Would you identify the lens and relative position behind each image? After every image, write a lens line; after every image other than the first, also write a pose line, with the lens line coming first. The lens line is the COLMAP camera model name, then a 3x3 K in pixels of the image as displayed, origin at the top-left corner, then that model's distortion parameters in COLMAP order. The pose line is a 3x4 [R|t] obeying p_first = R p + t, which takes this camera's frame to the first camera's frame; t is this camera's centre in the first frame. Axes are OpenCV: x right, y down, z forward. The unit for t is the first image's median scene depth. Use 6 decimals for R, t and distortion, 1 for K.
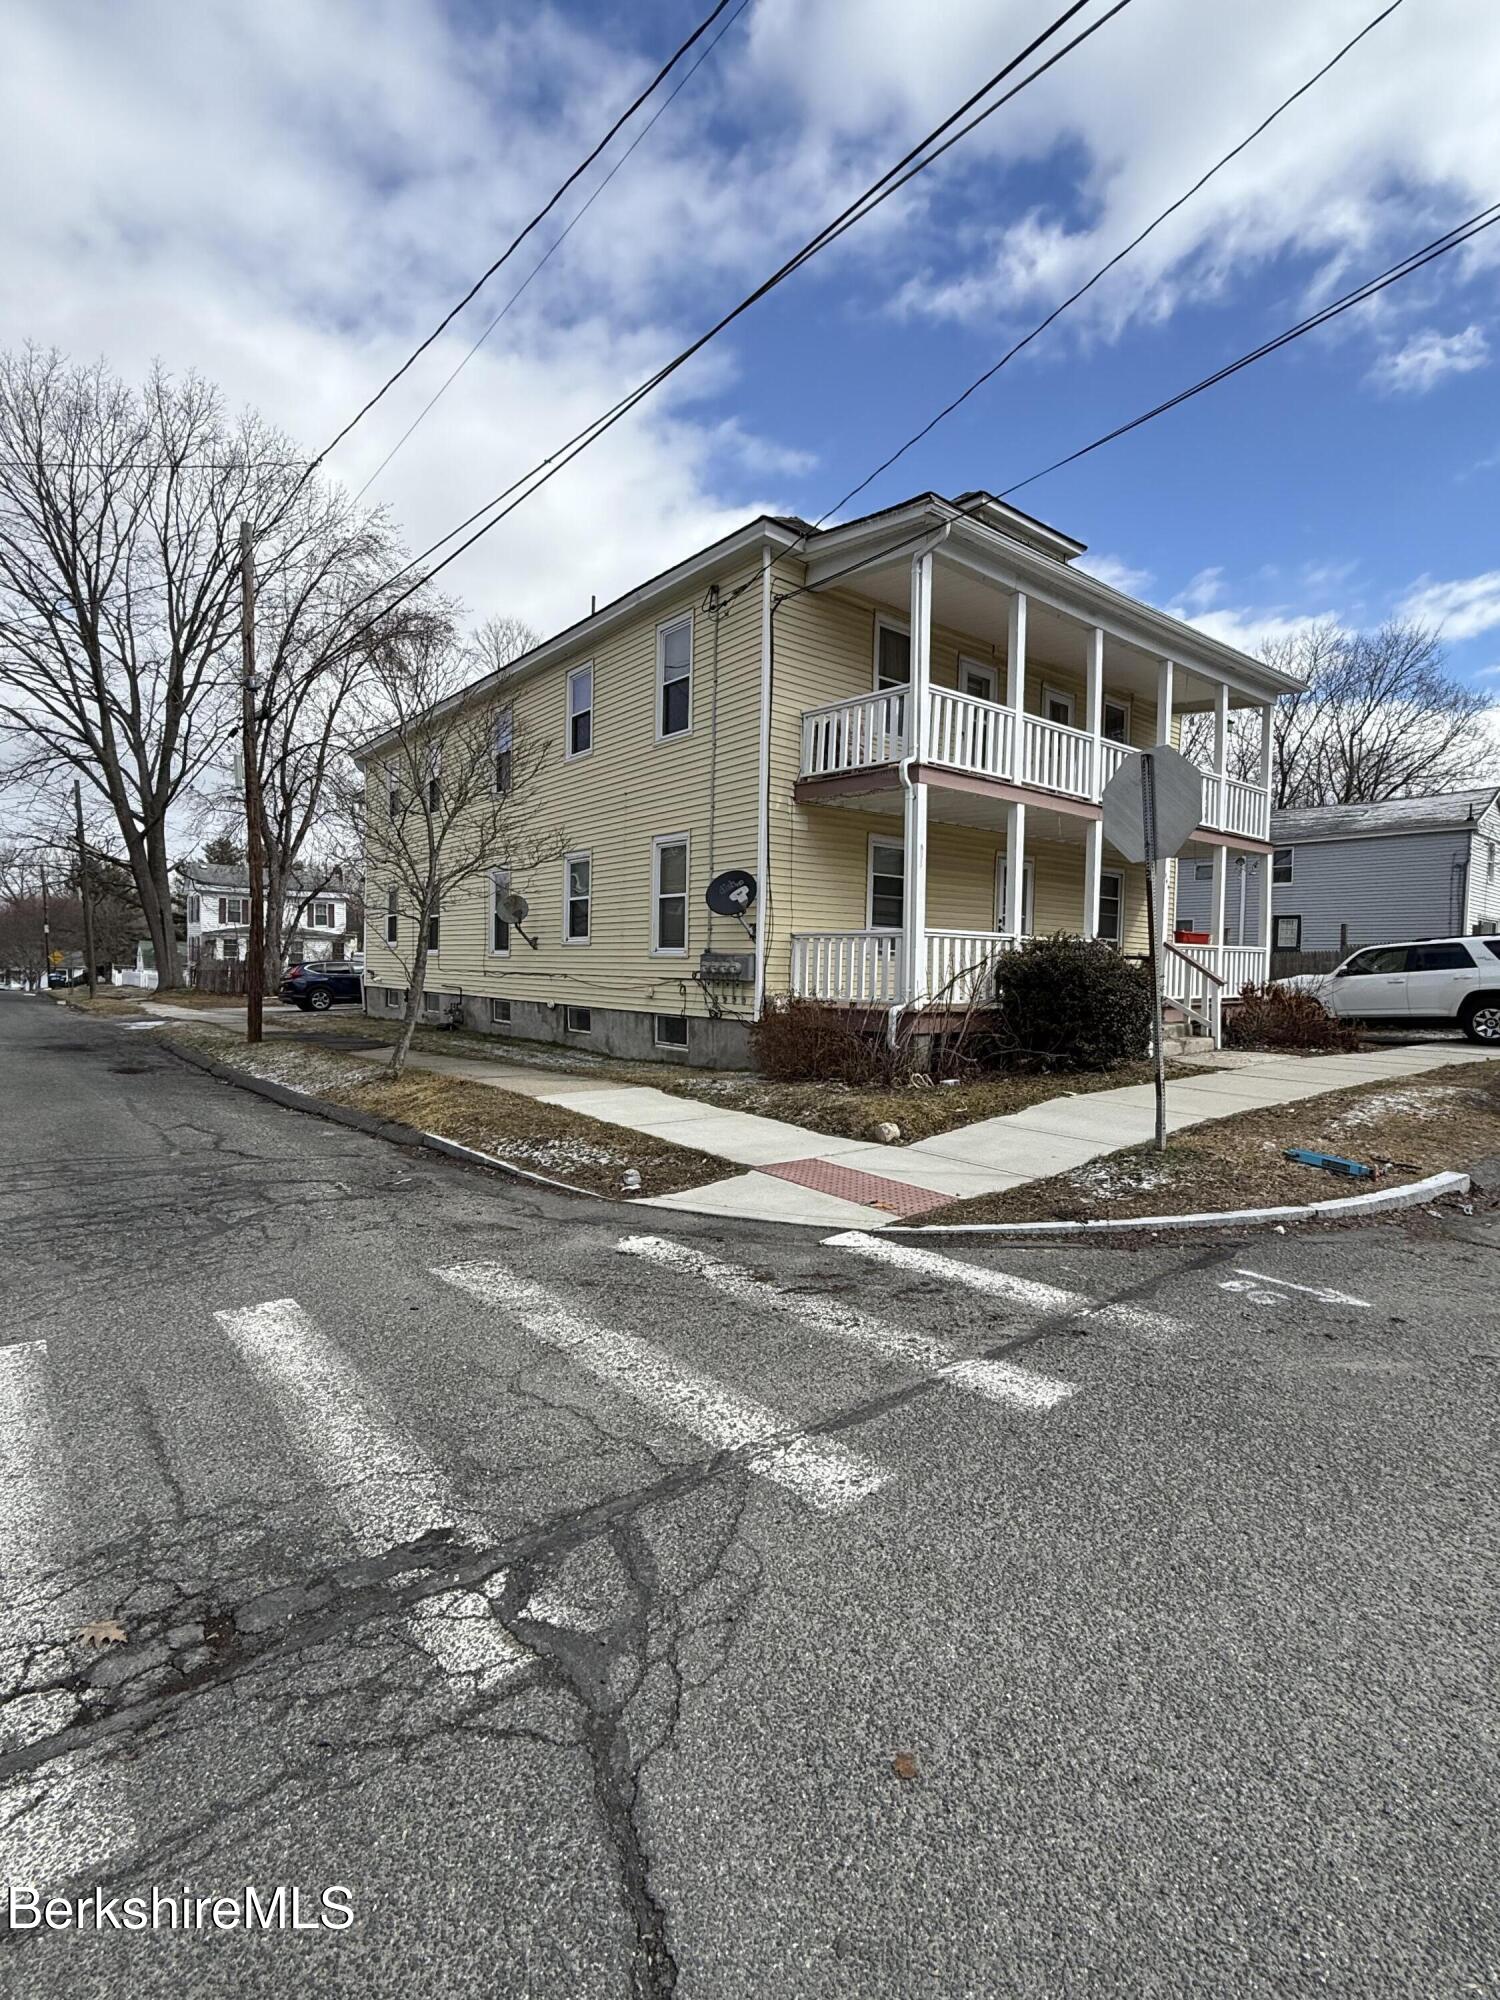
lens RADIAL K [[925.4, 0, 750.0], [0, 925.4, 1000.0], [0, 0, 1]] dist [-0.002195, -0.000176]
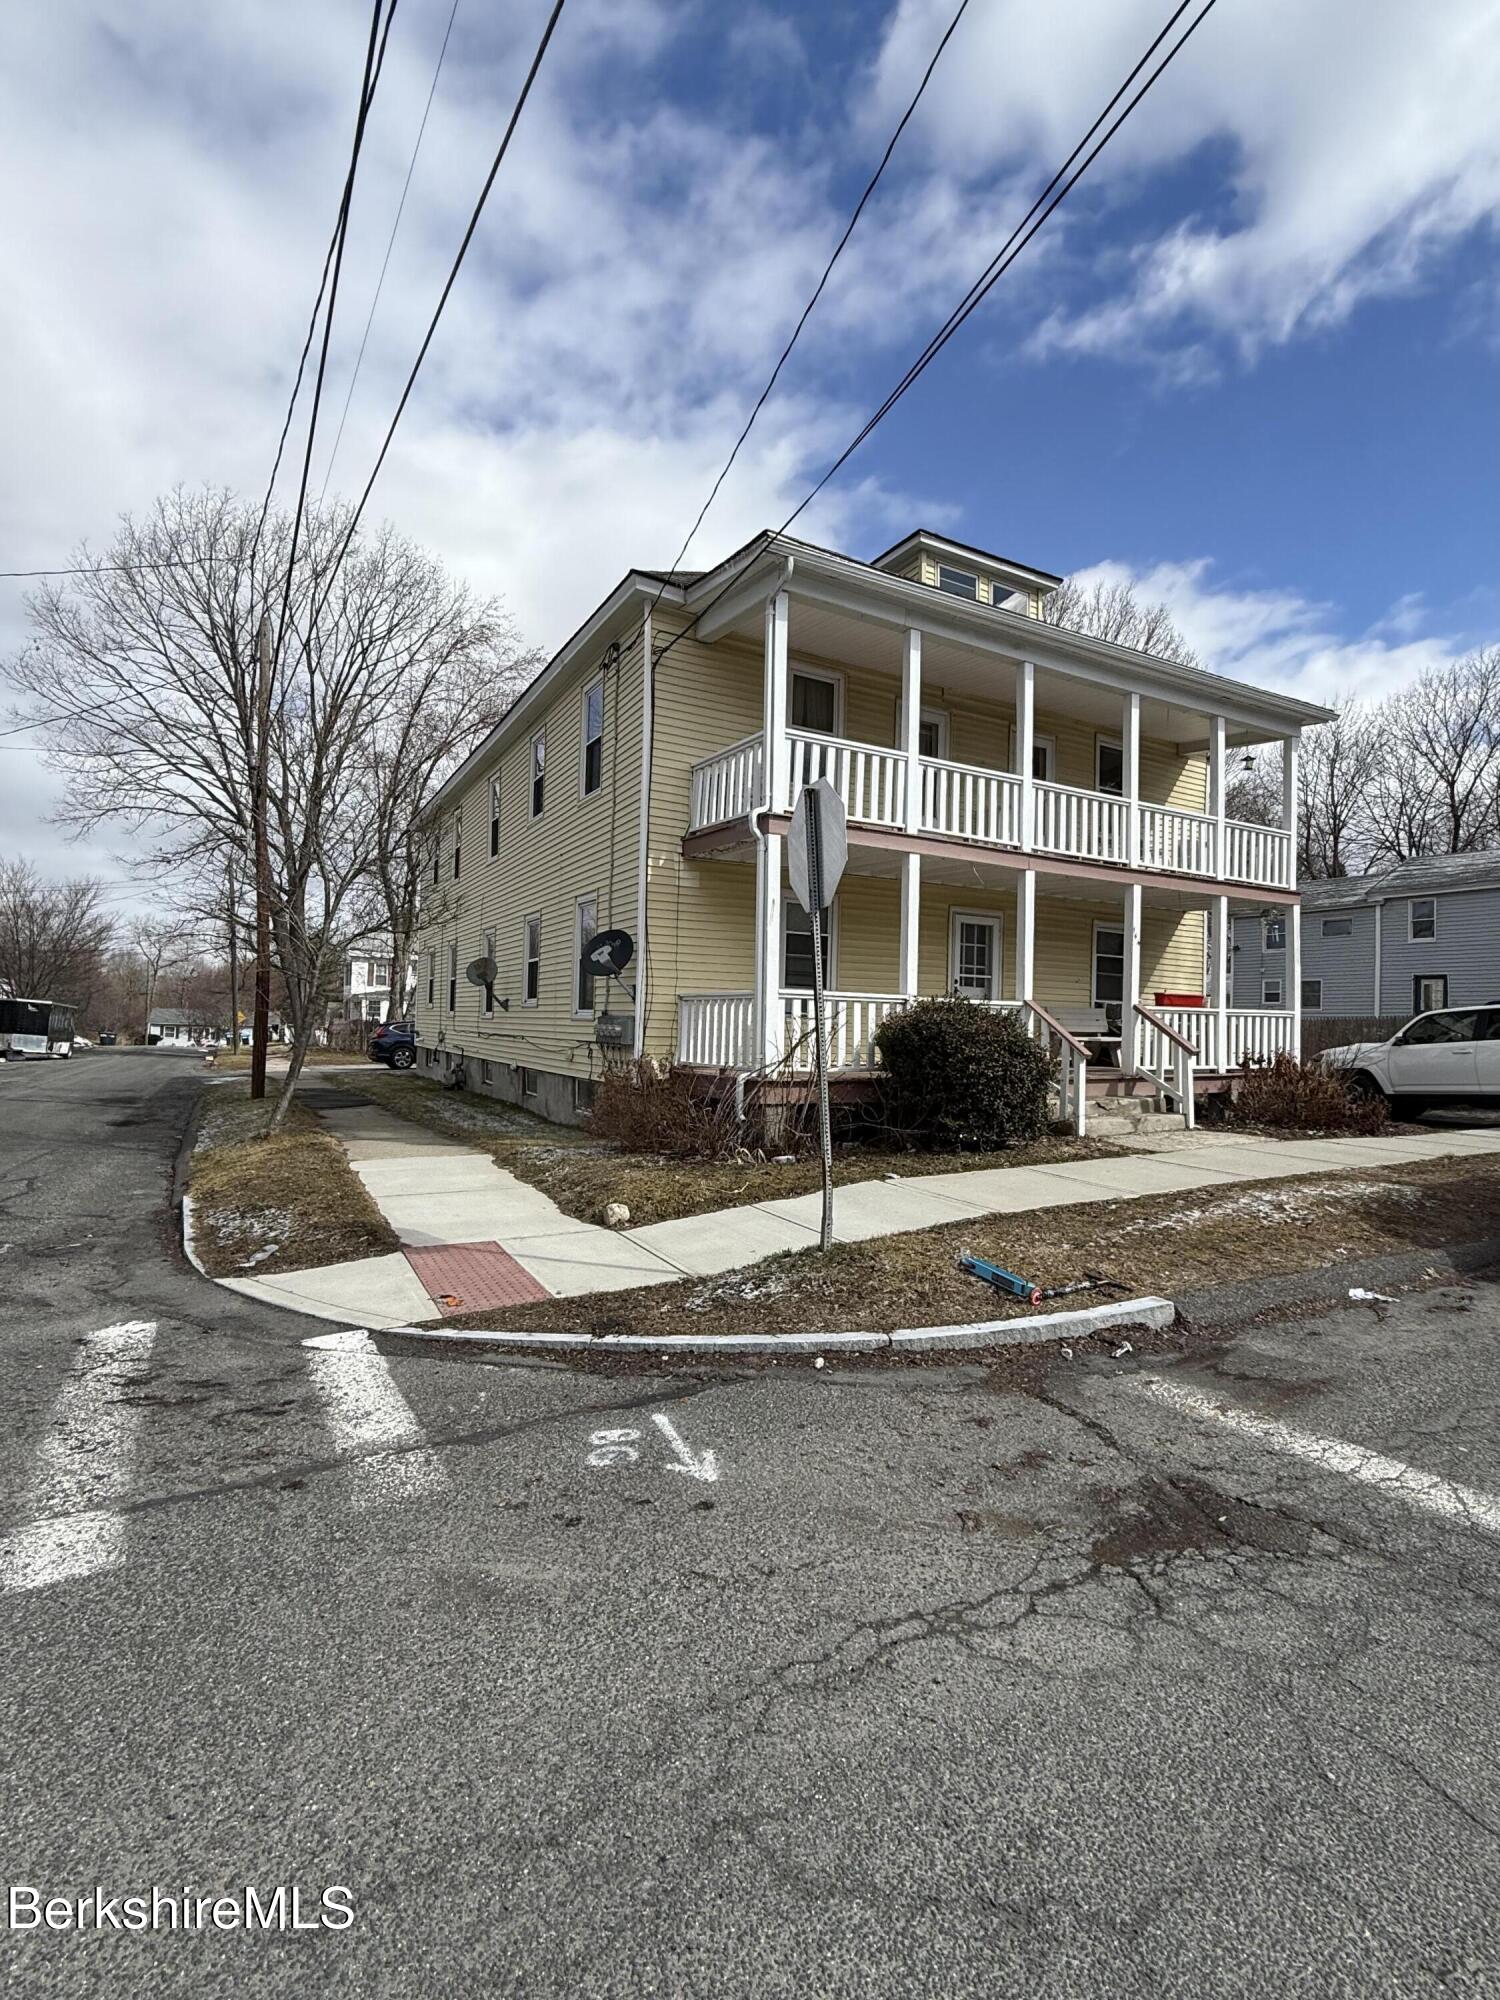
lens RADIAL K [[927.3, 0, 766.2], [0, 927.3, 1001.0], [0, 0, 1]] dist [-0.000272, 0.000293]
pose [[0.985374, 0.001263, -0.170401, 0.318035], [-0.012550, 0.997795, -0.065178, -0.005191], [0.169942, 0.066363, 0.983217, 0.087005]]
